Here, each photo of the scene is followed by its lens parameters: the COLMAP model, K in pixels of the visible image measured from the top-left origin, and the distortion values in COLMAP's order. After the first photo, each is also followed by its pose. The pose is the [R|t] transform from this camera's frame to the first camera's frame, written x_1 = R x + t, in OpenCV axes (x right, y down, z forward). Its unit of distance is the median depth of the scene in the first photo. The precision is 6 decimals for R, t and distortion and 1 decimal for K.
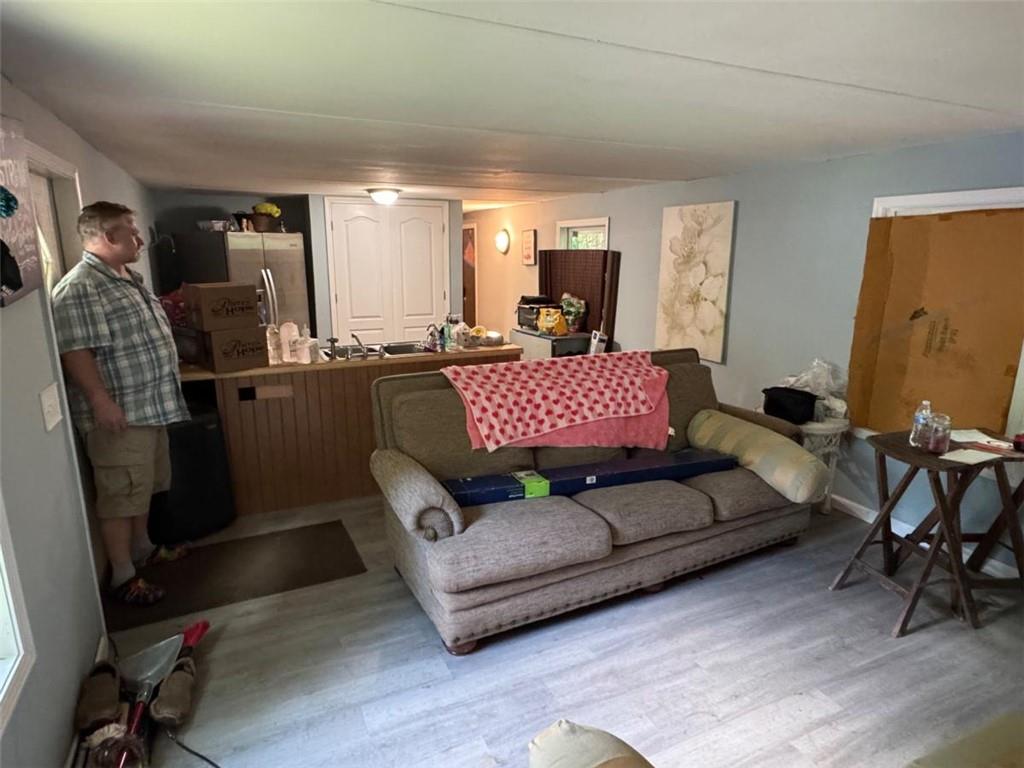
lens RADIAL K [[590.6, 0, 512.0], [0, 590.6, 384.0], [0, 0, 1]] dist [-0.001354, -0.000547]
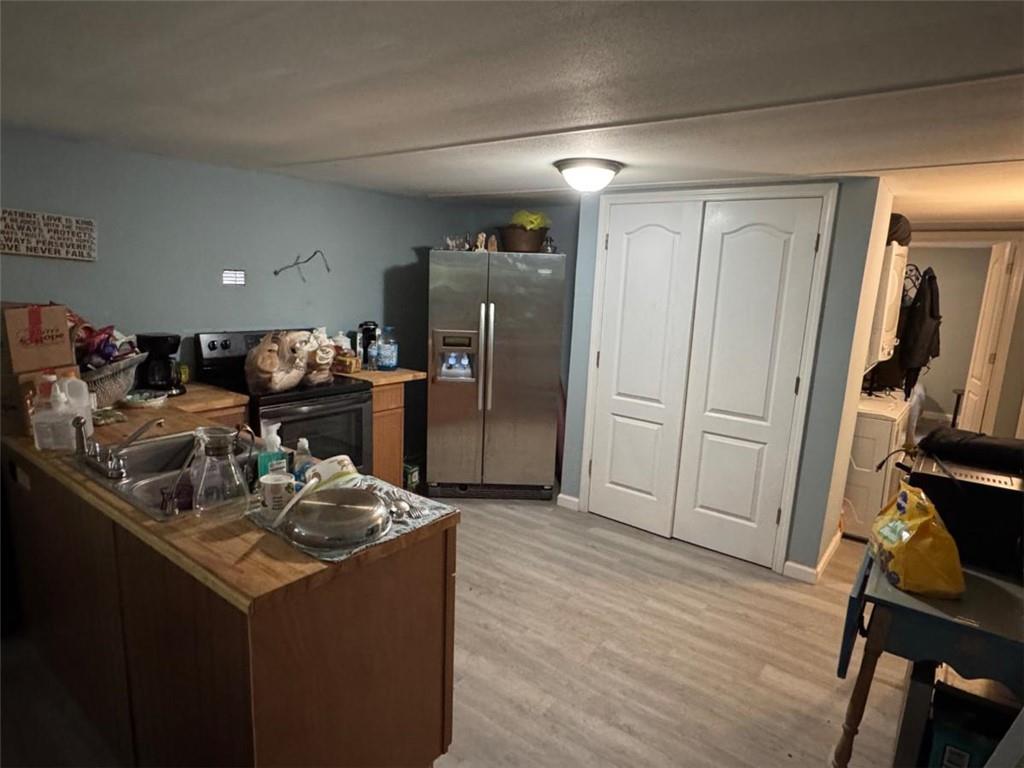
lens RADIAL K [[590.6, 0, 512.0], [0, 590.6, 384.0], [0, 0, 1]] dist [-0.001354, -0.000547]
pose [[0.462969, 0.173464, -0.869235, 0.210465], [-0.238098, 0.968958, 0.066550, -0.146651], [0.853797, 0.176153, 0.489899, 0.660384]]
